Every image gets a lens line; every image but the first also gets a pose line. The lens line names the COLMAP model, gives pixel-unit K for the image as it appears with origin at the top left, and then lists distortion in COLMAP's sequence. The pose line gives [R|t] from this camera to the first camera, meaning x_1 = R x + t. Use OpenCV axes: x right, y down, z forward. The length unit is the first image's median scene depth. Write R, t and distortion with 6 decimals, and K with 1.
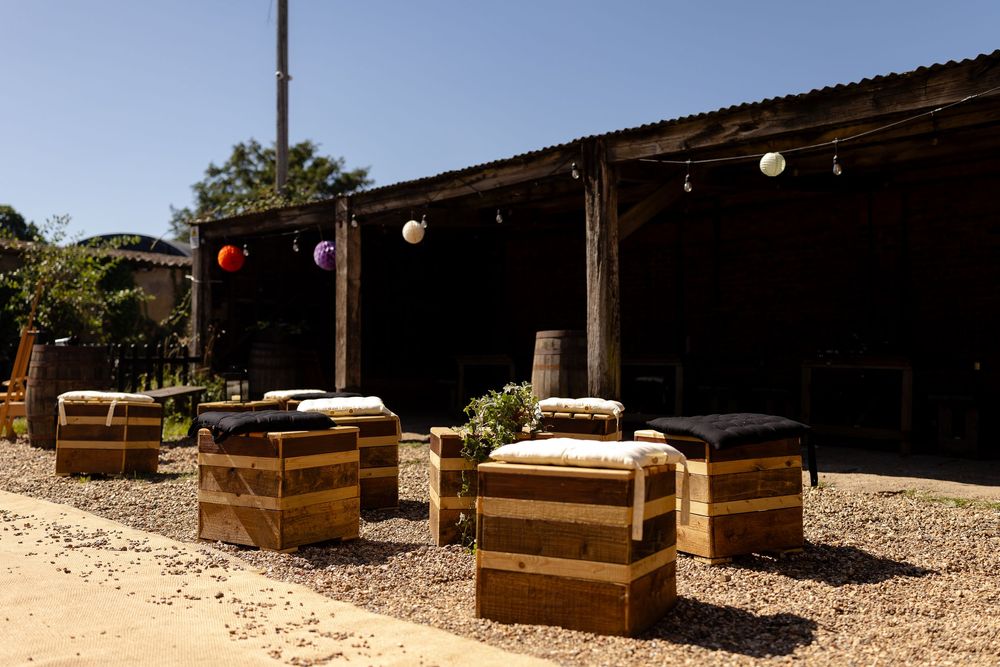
lens RADIAL K [[937.4, 0, 500.0], [0, 937.4, 333.5], [0, 0, 1]] dist [0.005438, -0.024003]
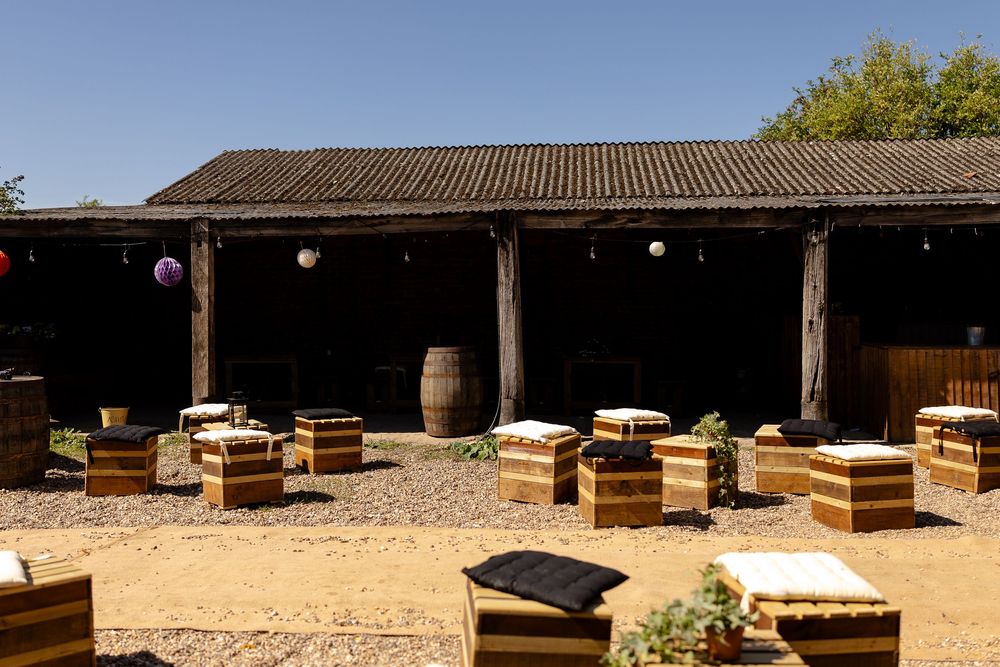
lens RADIAL K [[937.4, 0, 500.0], [0, 937.4, 333.5], [0, 0, 1]] dist [0.005438, -0.024003]
pose [[0.777360, -0.029115, 0.628382, -0.769522], [-0.009271, 0.998290, 0.057722, -0.106367], [-0.628987, -0.050696, 0.775761, -0.058646]]
